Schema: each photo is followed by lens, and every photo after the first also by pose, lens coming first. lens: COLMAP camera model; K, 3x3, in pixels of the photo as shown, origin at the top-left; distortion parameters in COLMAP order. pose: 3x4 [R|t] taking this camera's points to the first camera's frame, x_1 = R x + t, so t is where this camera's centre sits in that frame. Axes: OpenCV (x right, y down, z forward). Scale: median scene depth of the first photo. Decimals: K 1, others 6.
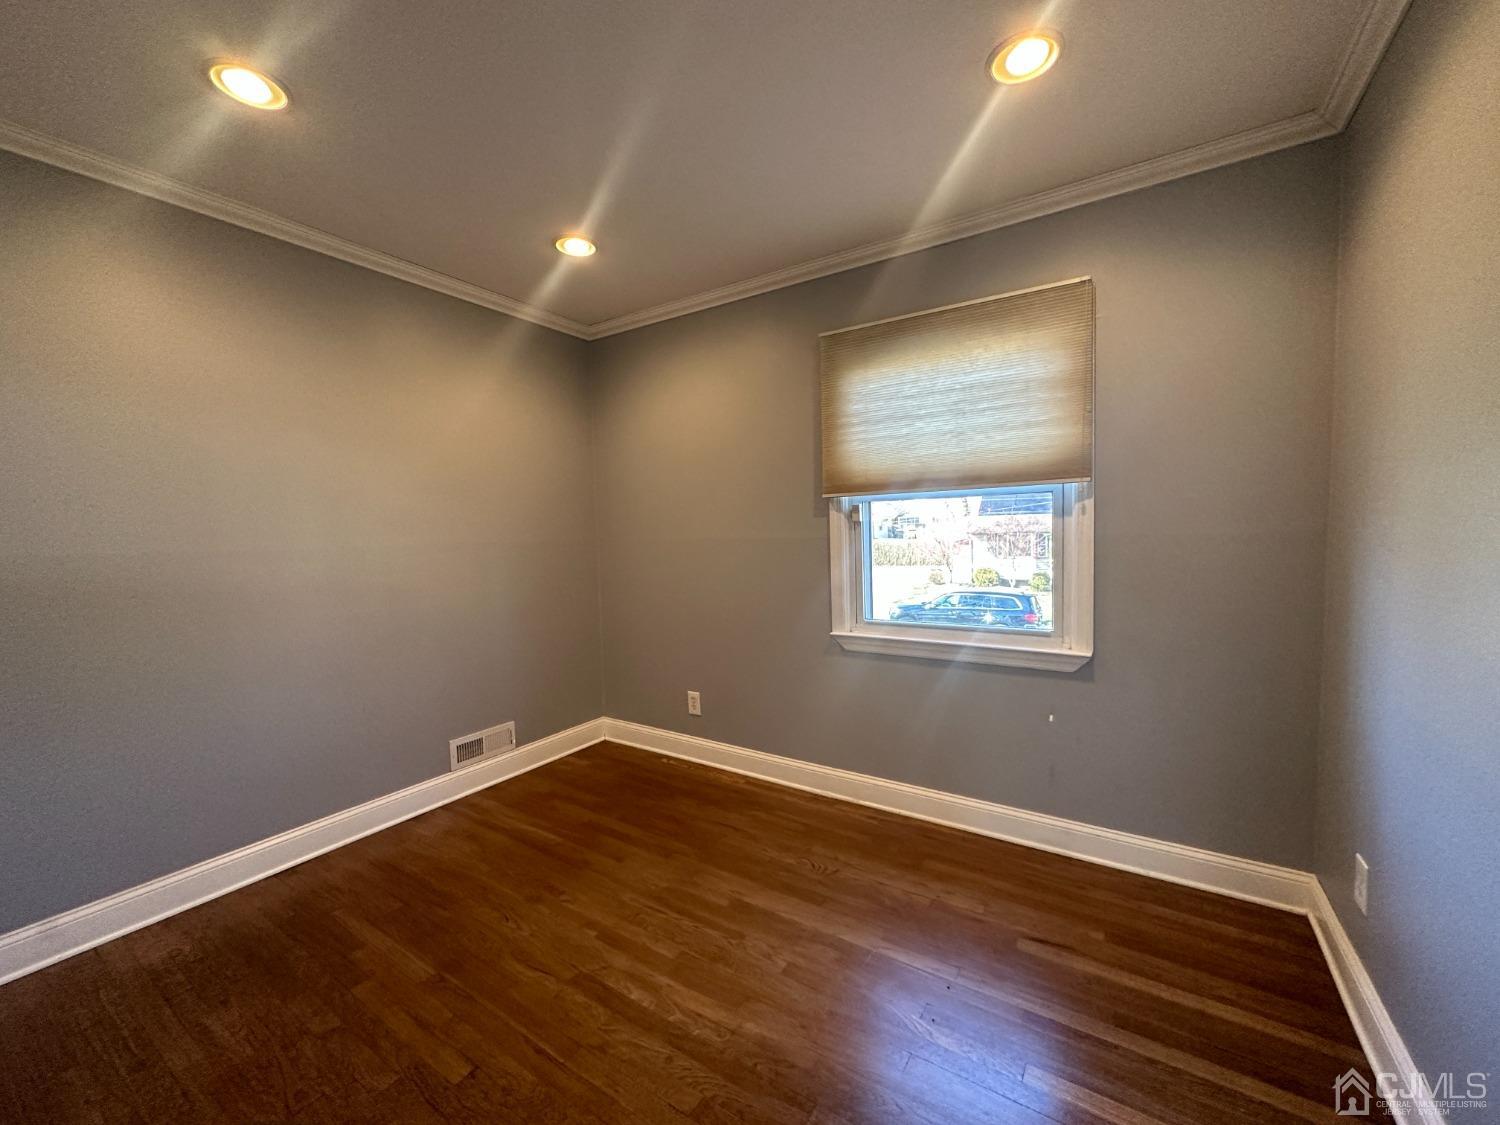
lens RADIAL K [[596.2, 0, 750.0], [0, 596.2, 562.5], [0, 0, 1]] dist [-0.007750, 0.001813]
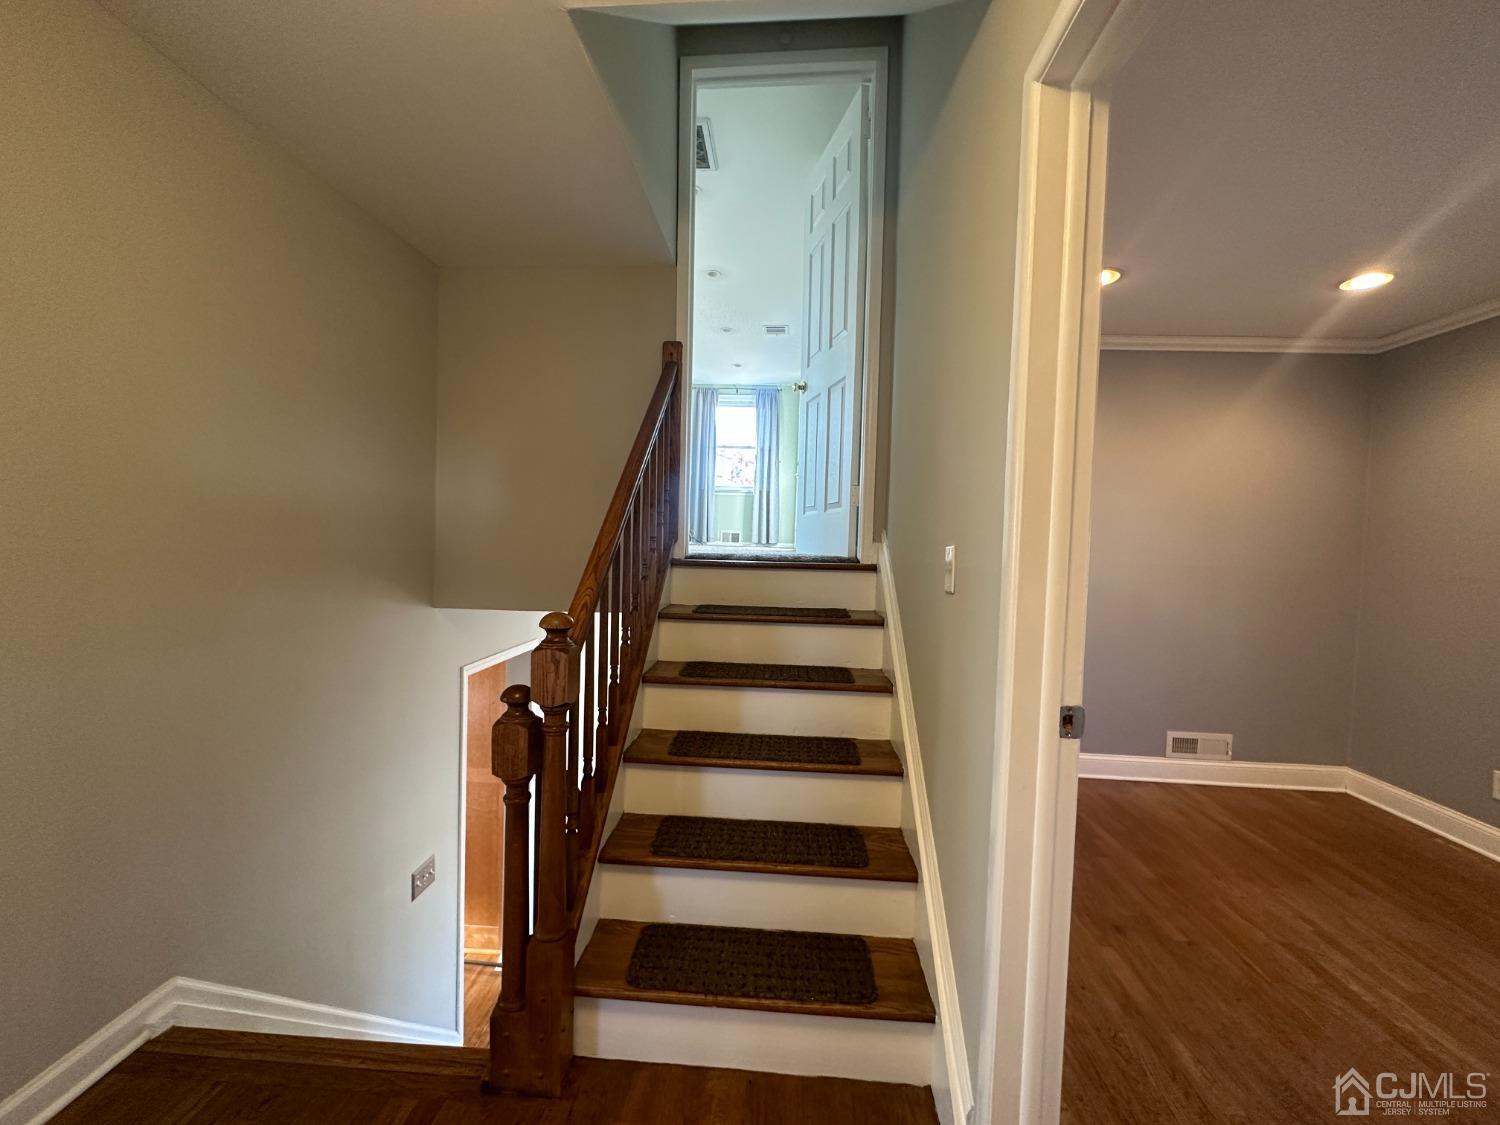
lens RADIAL K [[596.2, 0, 750.0], [0, 596.2, 562.5], [0, 0, 1]] dist [-0.007750, 0.001813]
pose [[0.491533, 0.072477, -0.867838, 0.099699], [-0.091469, 0.995315, 0.031317, 0.007246], [0.866042, 0.063987, 0.495859, -0.374358]]
